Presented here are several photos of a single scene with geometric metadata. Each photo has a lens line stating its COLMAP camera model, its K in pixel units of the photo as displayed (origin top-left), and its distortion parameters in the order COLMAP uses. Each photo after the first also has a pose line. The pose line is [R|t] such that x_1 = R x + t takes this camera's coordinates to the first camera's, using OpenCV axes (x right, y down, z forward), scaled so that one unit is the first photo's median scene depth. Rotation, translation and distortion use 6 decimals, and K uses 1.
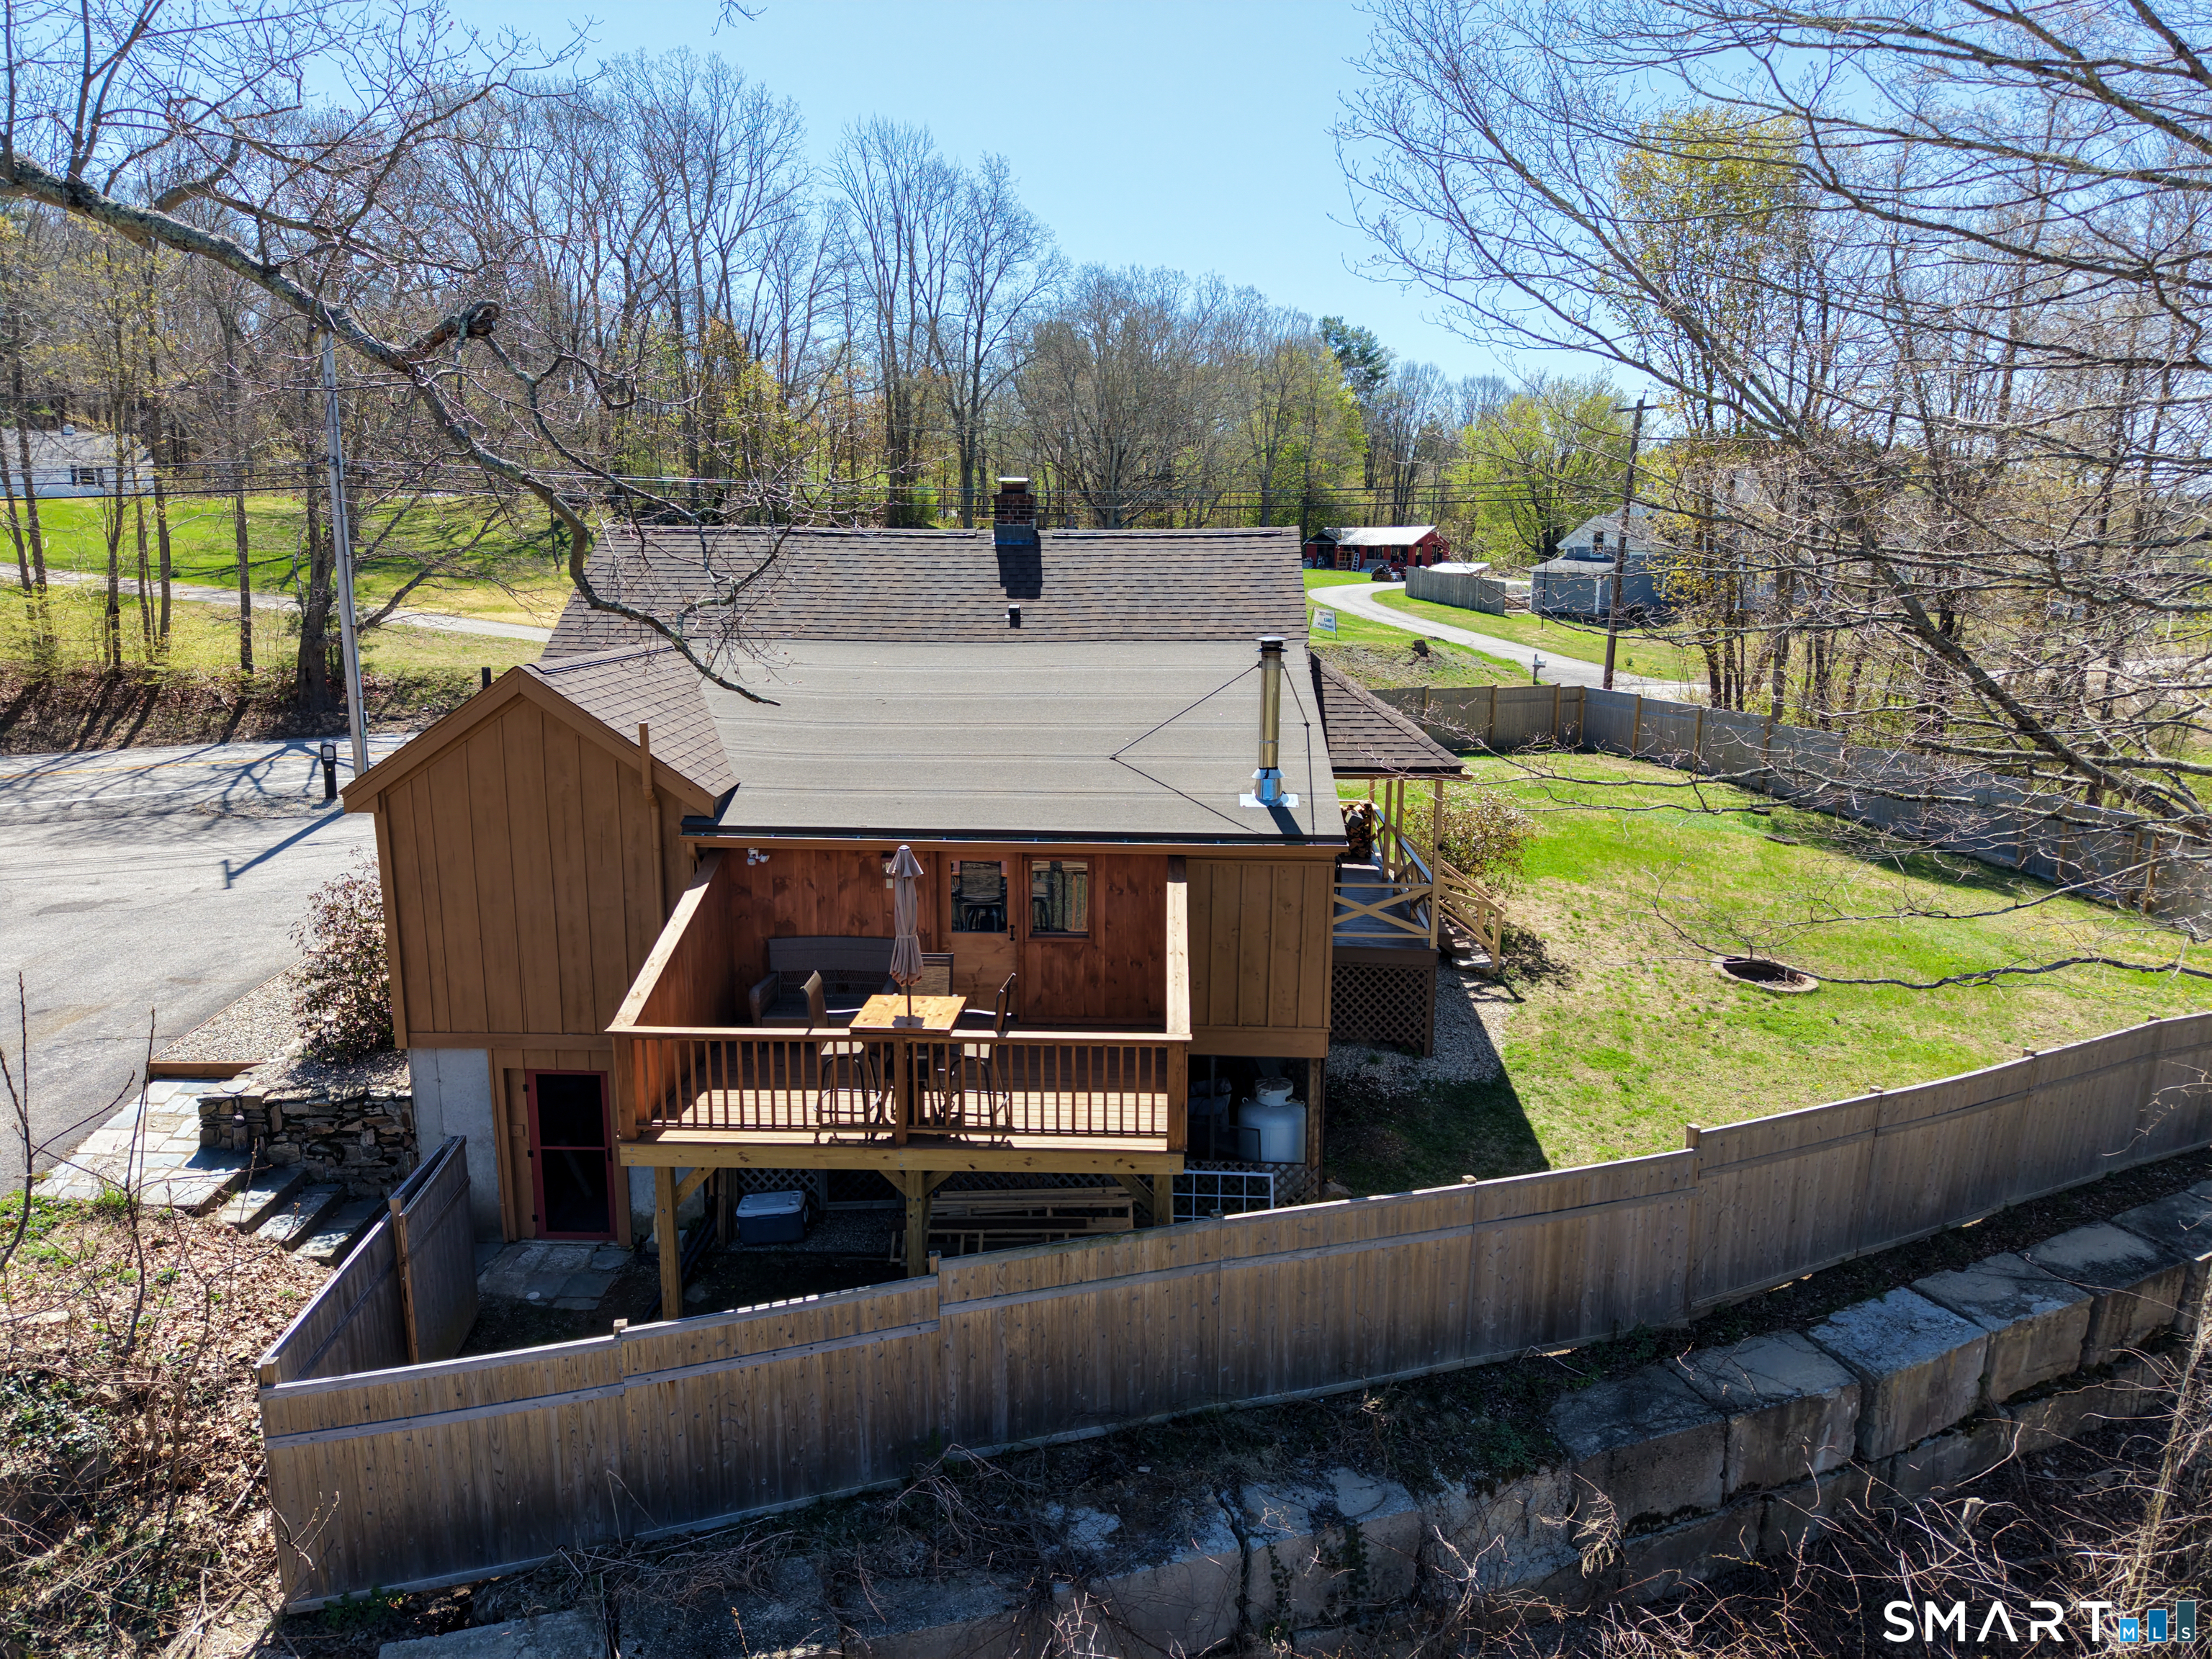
lens RADIAL K [[1596.3, 0, 1105.3], [0, 1596.3, 857.8], [0, 0, 1]] dist [-0.009171, 0.000582]
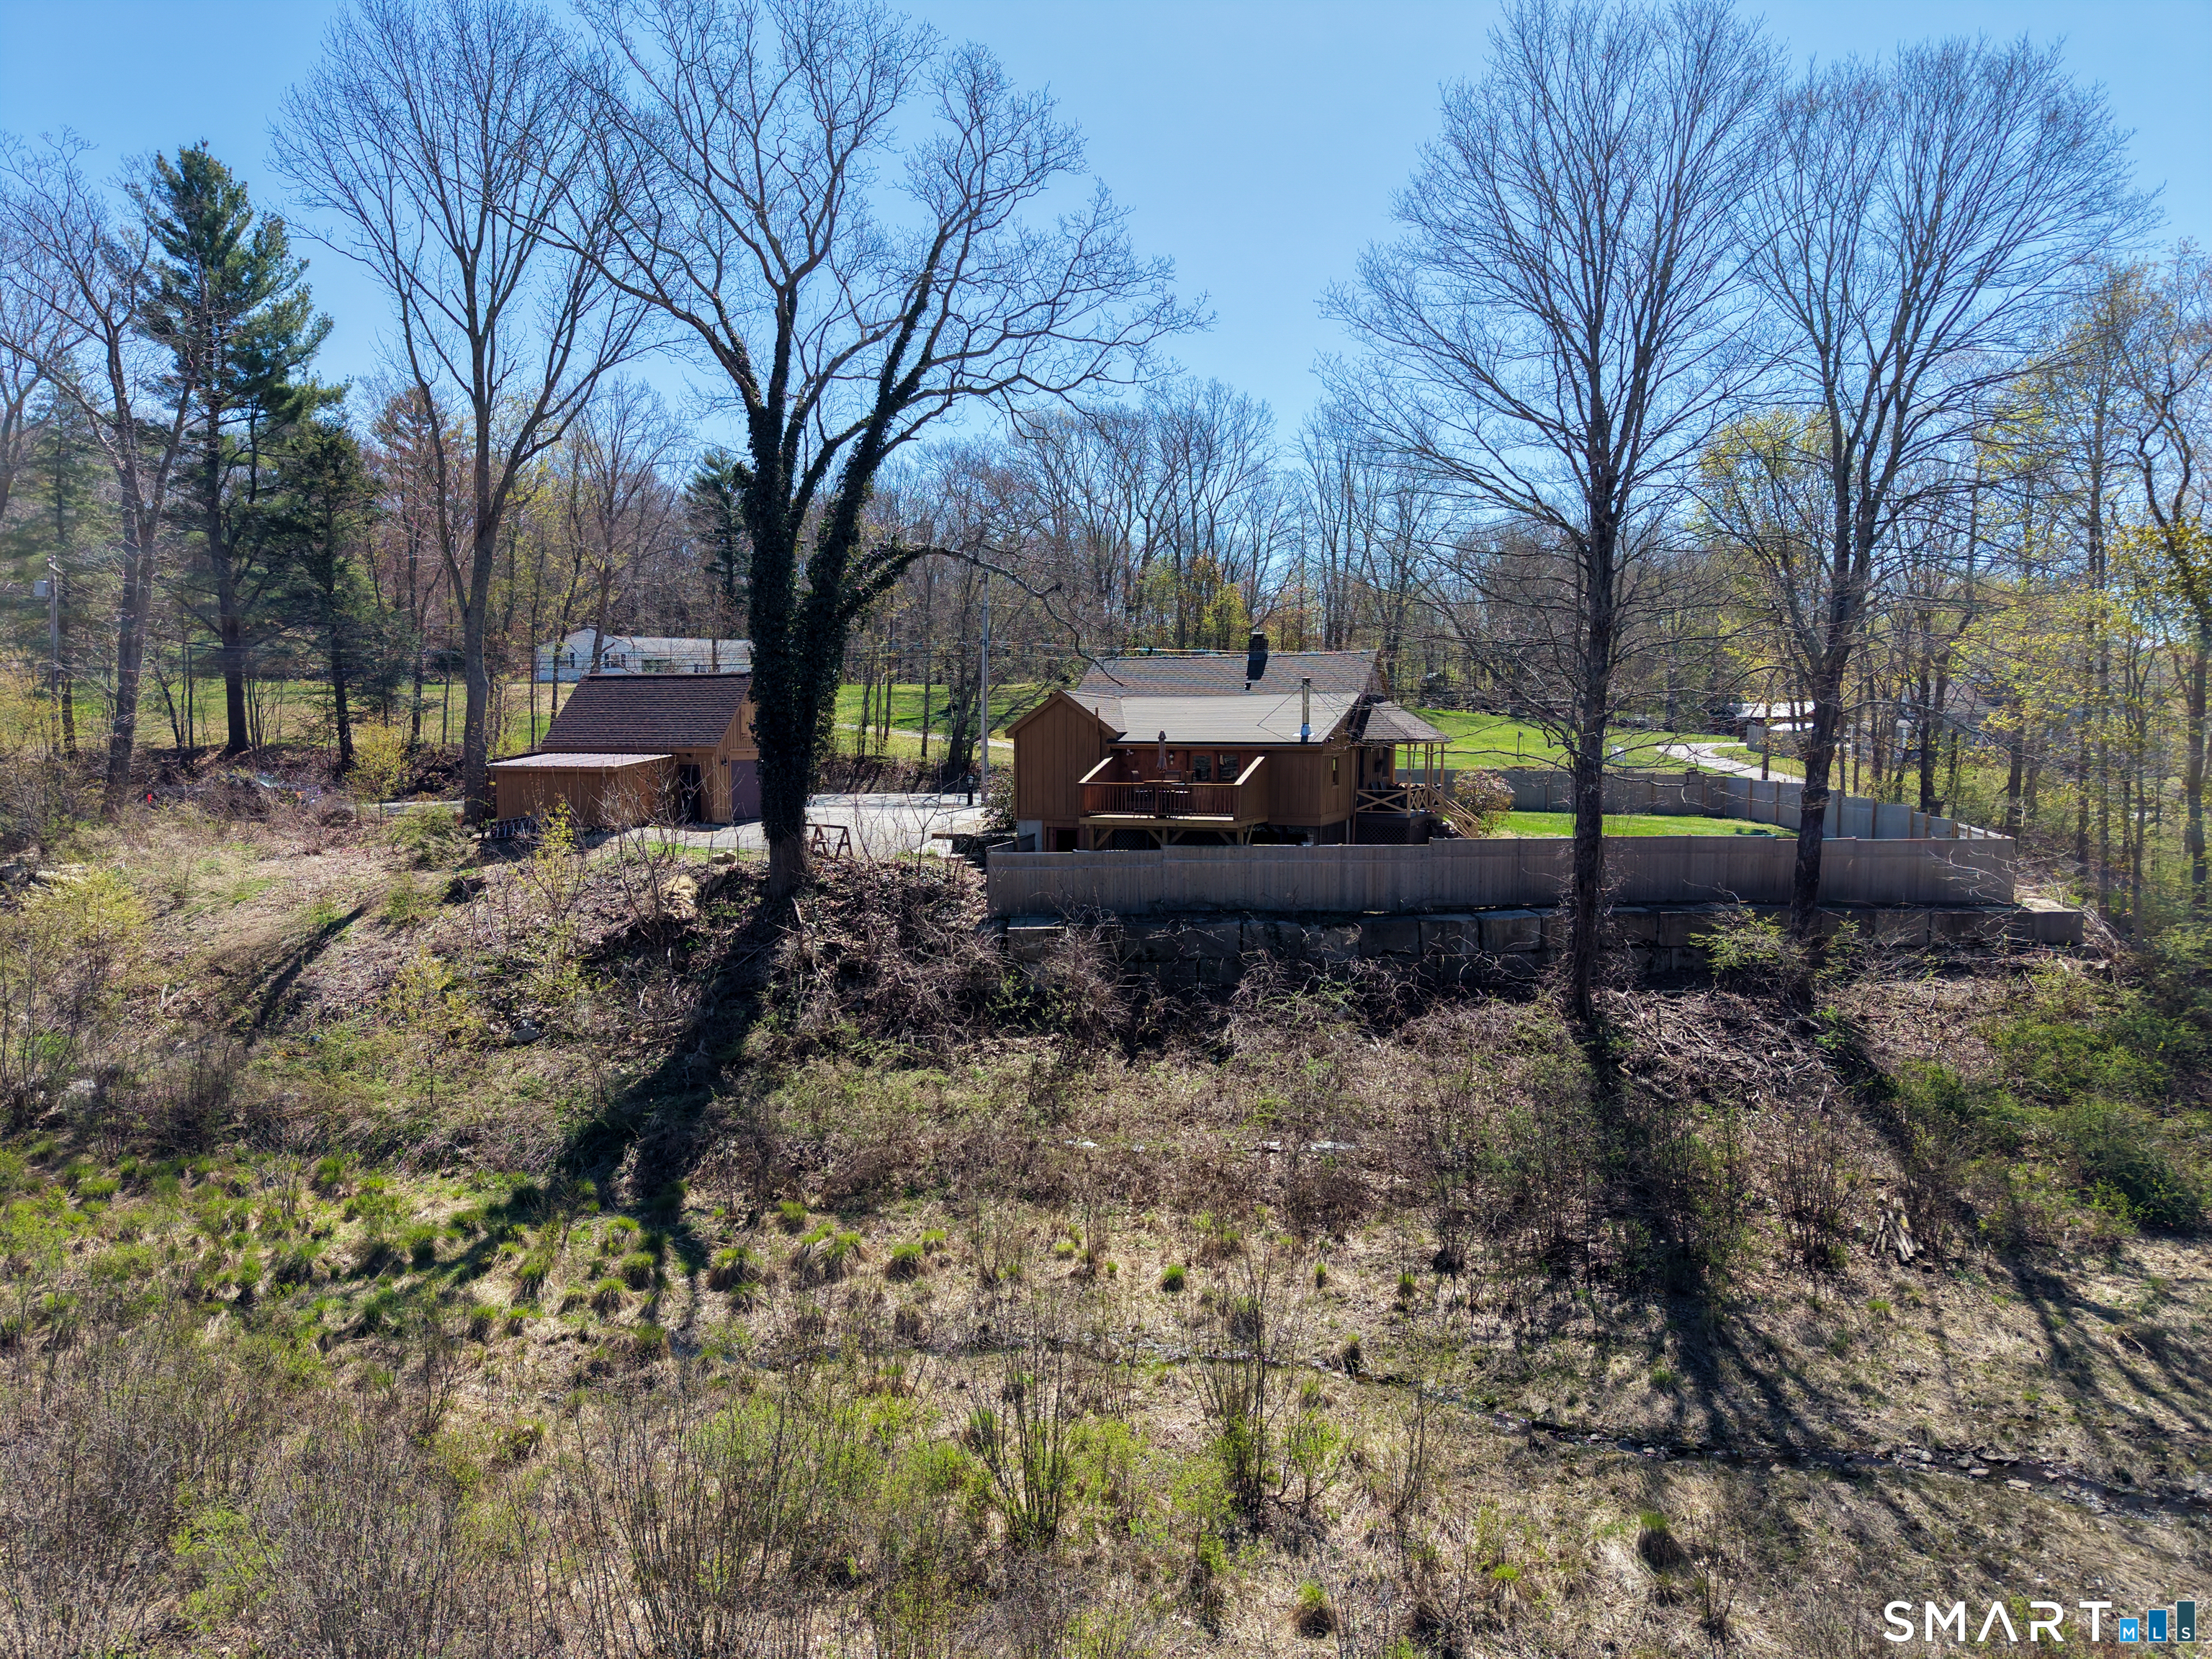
lens RADIAL K [[1596.3, 0, 1105.3], [0, 1596.3, 857.8], [0, 0, 1]] dist [-0.009171, 0.000582]
pose [[0.947789, 0.014788, -0.318554, 0.169916], [-0.054864, 0.991591, -0.117205, 0.134530], [0.314142, 0.128563, 0.940631, -0.442616]]
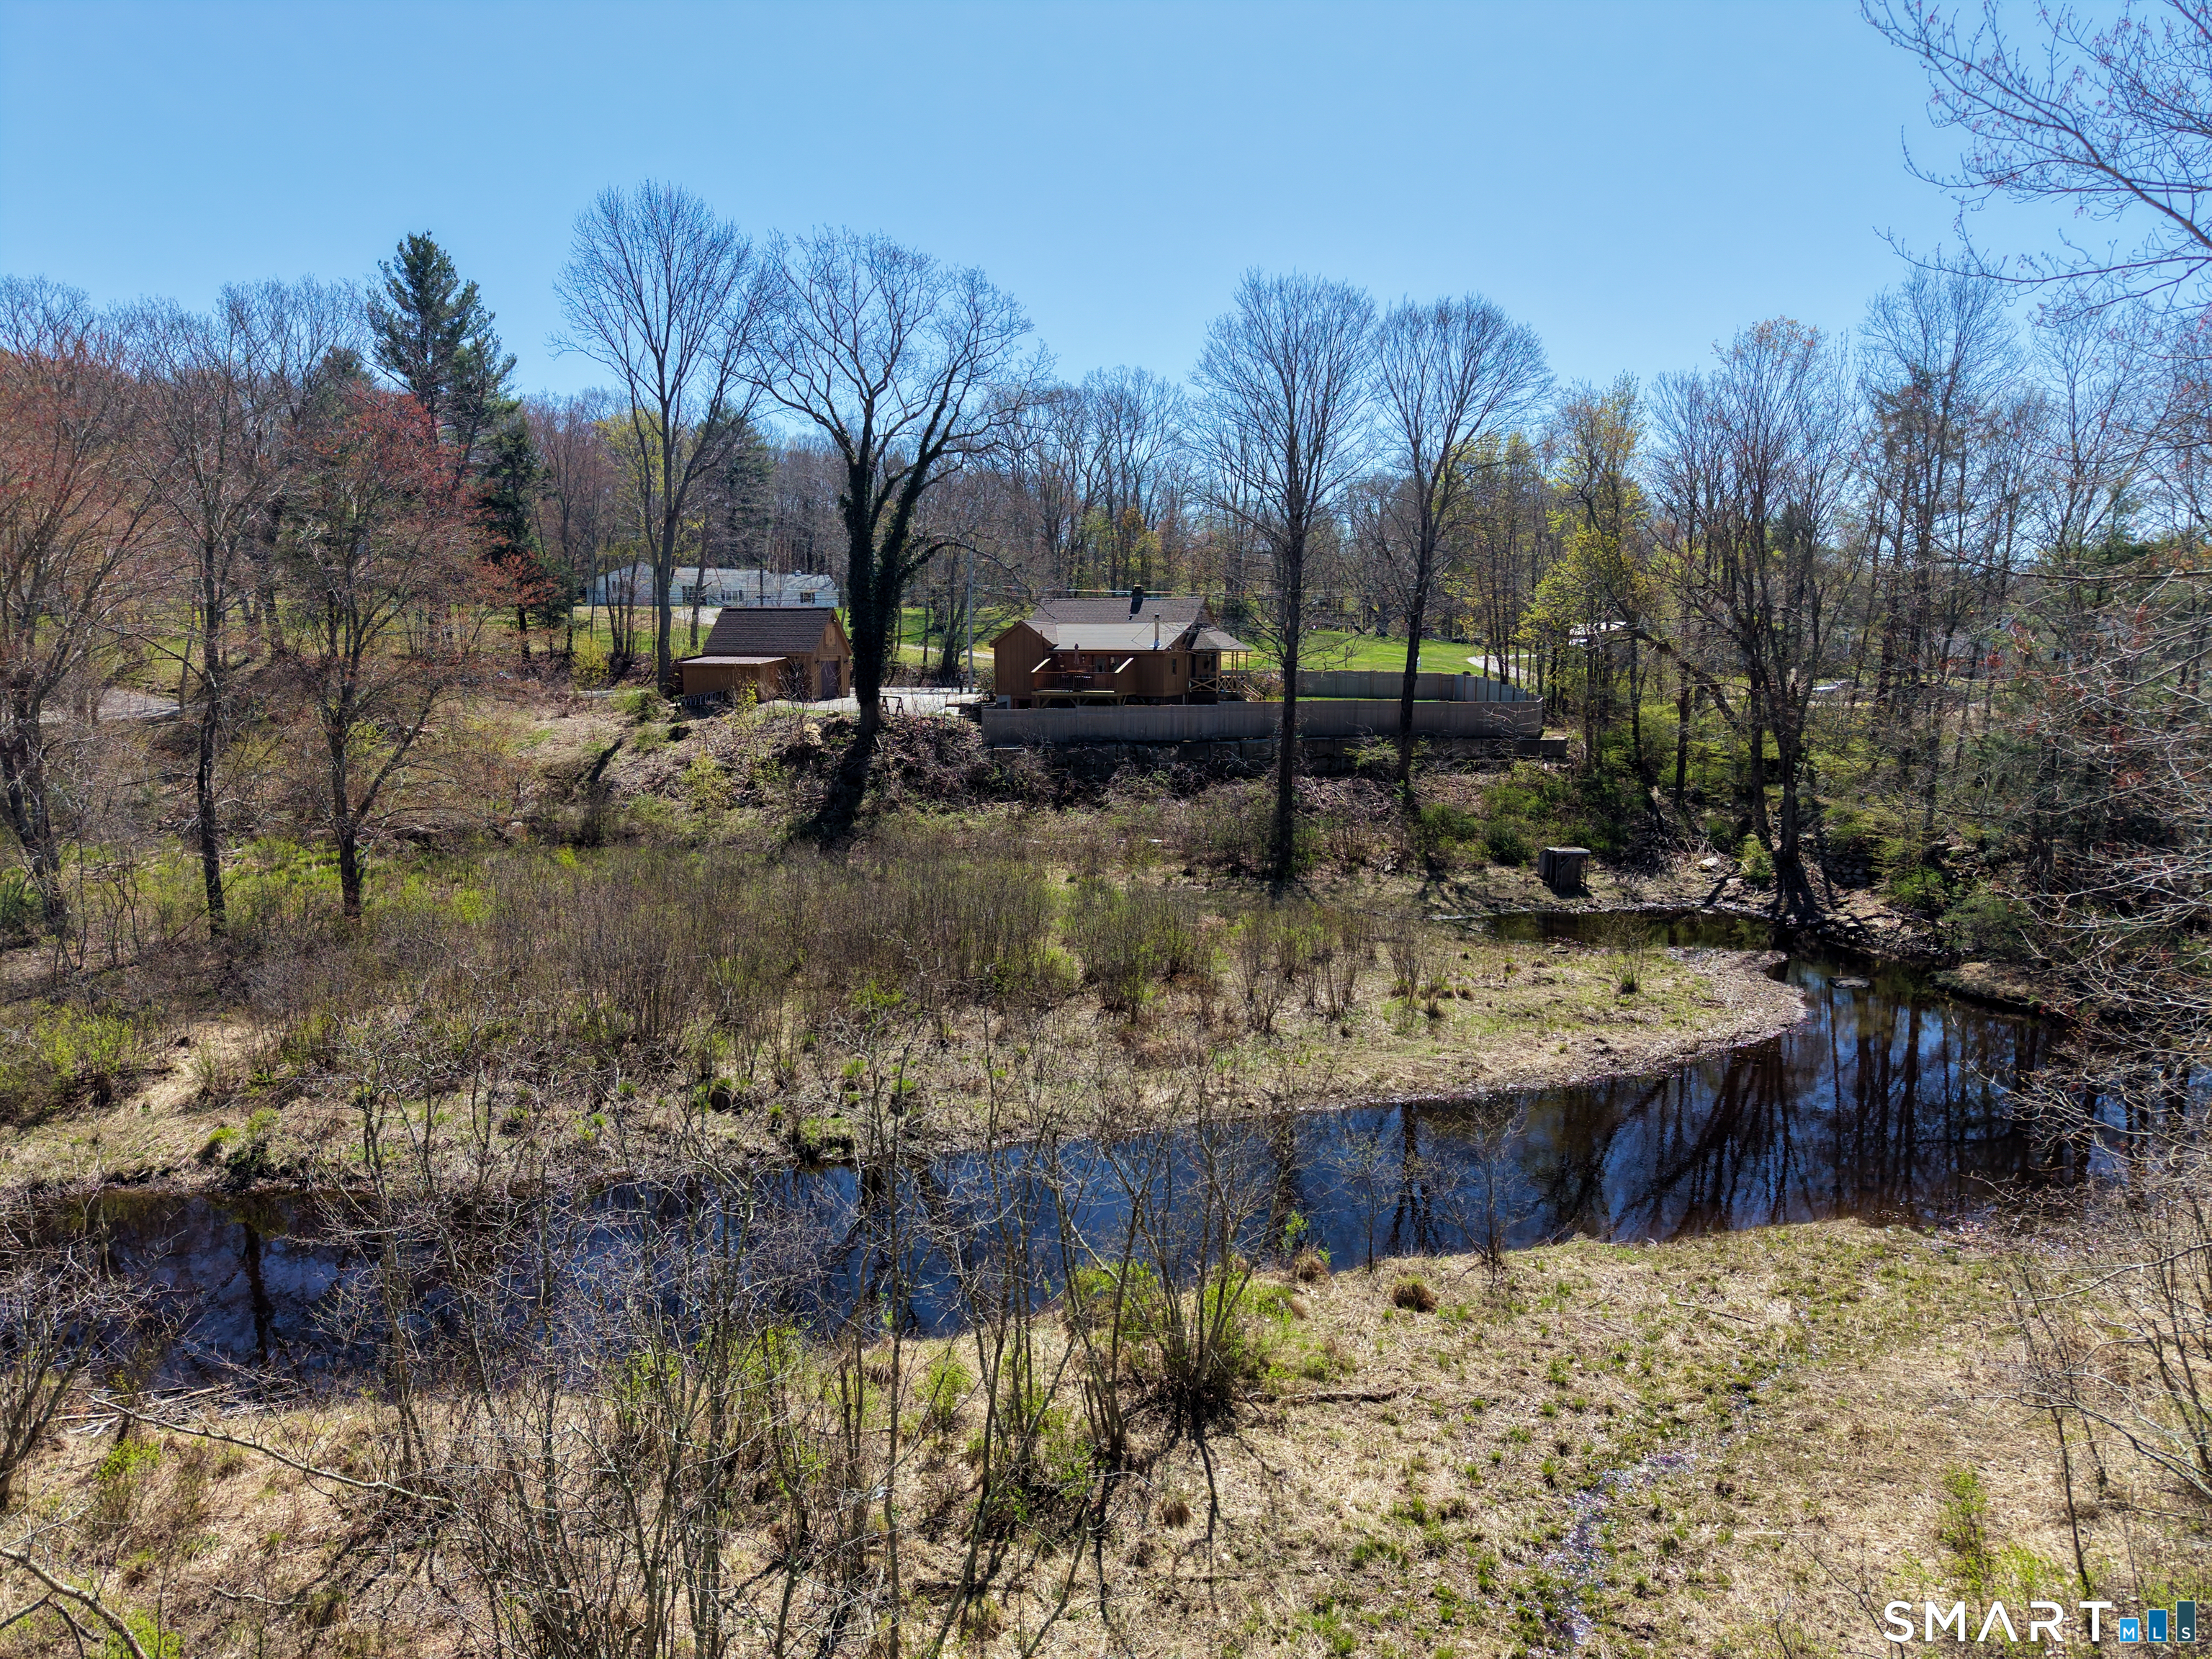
lens RADIAL K [[1700.3, 0, 1118.4], [0, 1700.3, 874.5], [0, 0, 1]] dist [0.068057, -0.002044]
pose [[0.957353, 0.029844, -0.287376, 0.399016], [-0.050931, 0.996507, -0.066183, 0.268777], [0.284397, 0.077997, 0.955529, -1.062793]]
